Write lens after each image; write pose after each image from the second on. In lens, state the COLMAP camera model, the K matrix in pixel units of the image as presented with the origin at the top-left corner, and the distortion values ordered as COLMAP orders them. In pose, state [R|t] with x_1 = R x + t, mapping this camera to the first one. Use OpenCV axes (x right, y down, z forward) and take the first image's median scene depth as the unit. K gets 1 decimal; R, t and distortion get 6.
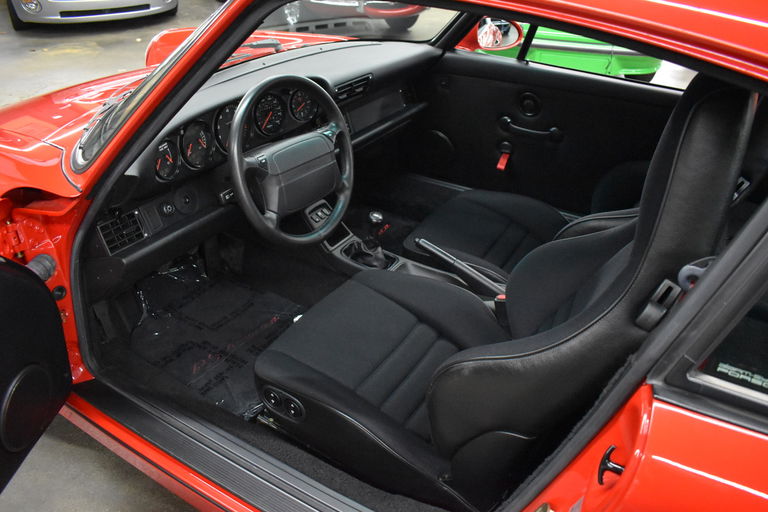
lens RADIAL K [[599.9, 0, 388.2], [0, 599.9, 255.7], [0, 0, 1]] dist [-0.089609, 0.018047]
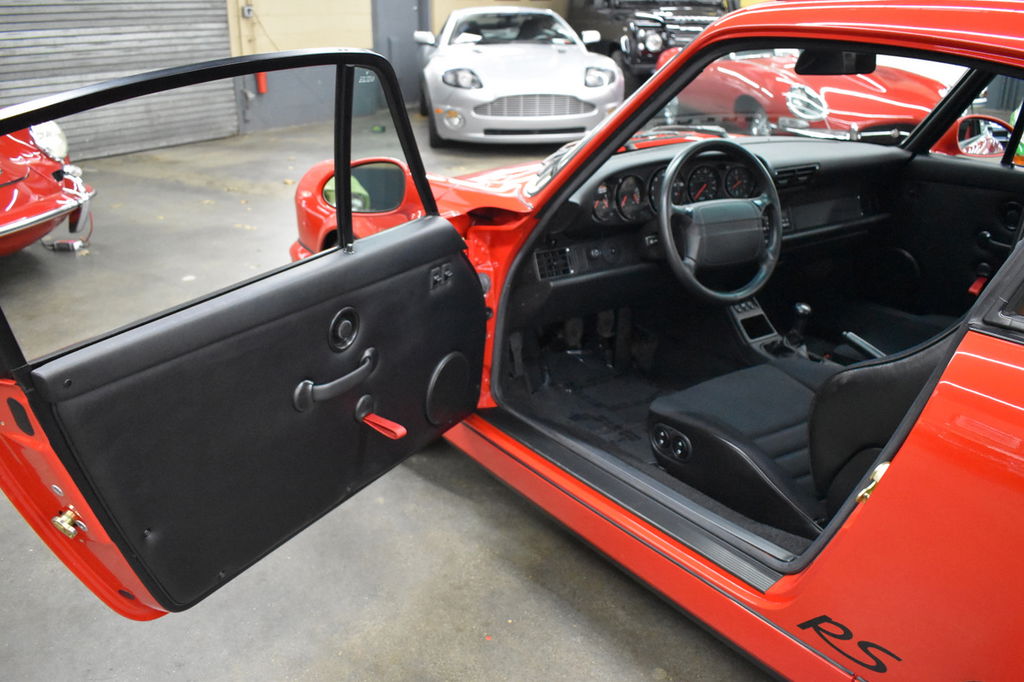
lens RADIAL K [[910.3, 0, 508.7], [0, 910.3, 340.5], [0, 0, 1]] dist [-0.090205, 0.015948]
pose [[0.908420, 0.108646, -0.403695, 0.161086], [-0.189918, 0.967495, -0.166985, 0.364029], [0.372431, 0.228362, 0.899526, -0.483310]]
